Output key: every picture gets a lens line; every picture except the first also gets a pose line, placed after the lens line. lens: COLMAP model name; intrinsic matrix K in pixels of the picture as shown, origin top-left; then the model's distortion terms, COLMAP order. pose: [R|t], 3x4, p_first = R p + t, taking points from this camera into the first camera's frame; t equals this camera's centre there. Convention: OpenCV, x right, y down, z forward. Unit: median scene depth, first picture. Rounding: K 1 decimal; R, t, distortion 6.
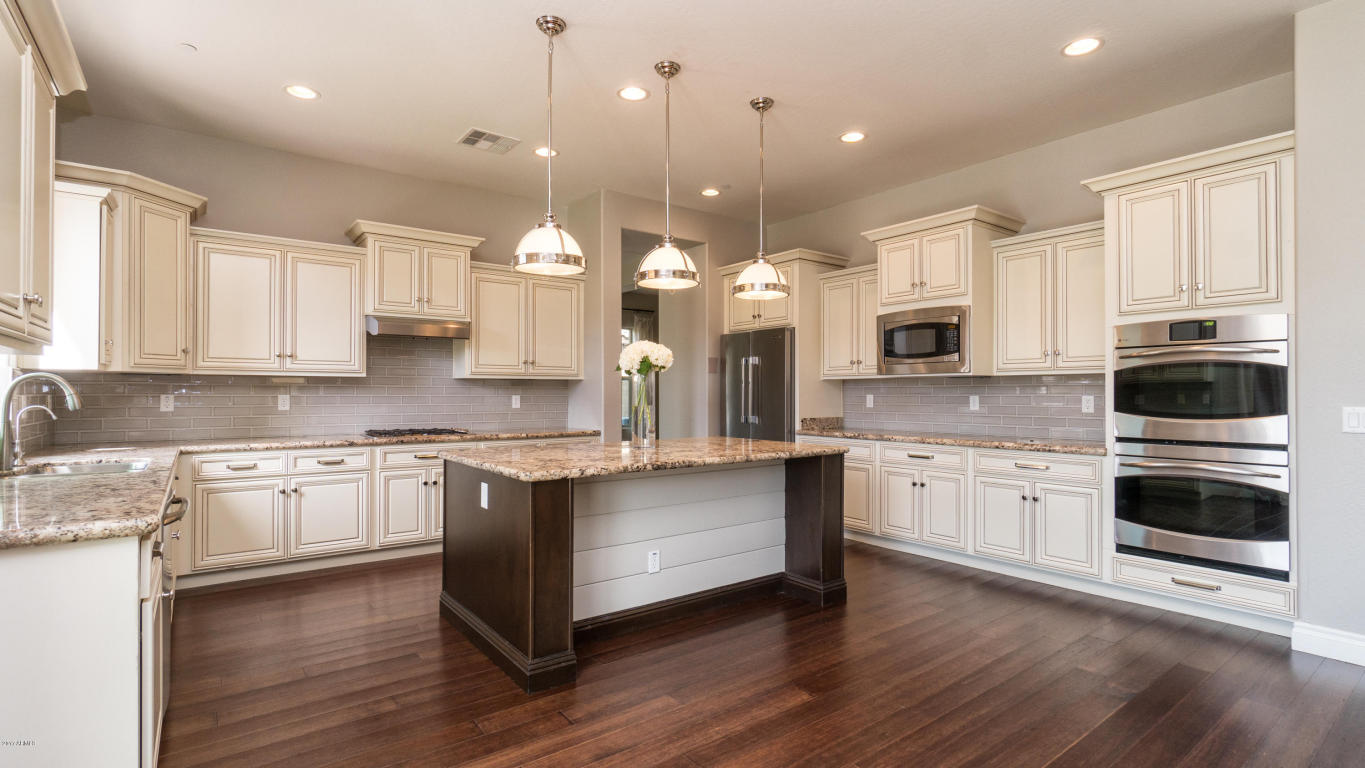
lens RADIAL K [[637.7, 0, 684.2], [0, 637.7, 390.5], [0, 0, 1]] dist [-0.003124, -0.000322]
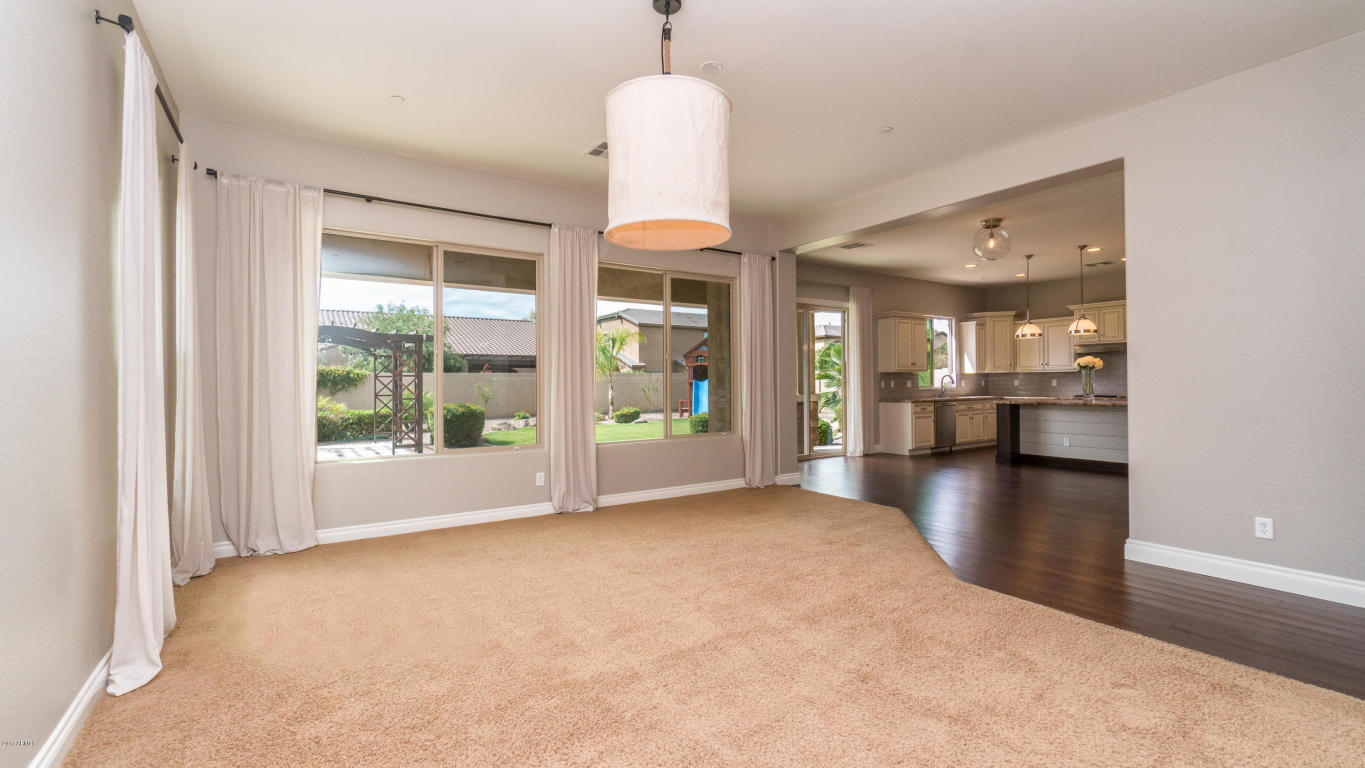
lens RADIAL K [[585.3, 0, 682.9], [0, 585.3, 381.0], [0, 0, 1]] dist [-0.002920, 0.000540]
pose [[-0.054936, -0.003412, -0.998484, 1.994050], [0.014224, 0.999890, -0.004199, 0.002416], [0.998389, -0.014433, -0.054882, -0.369005]]
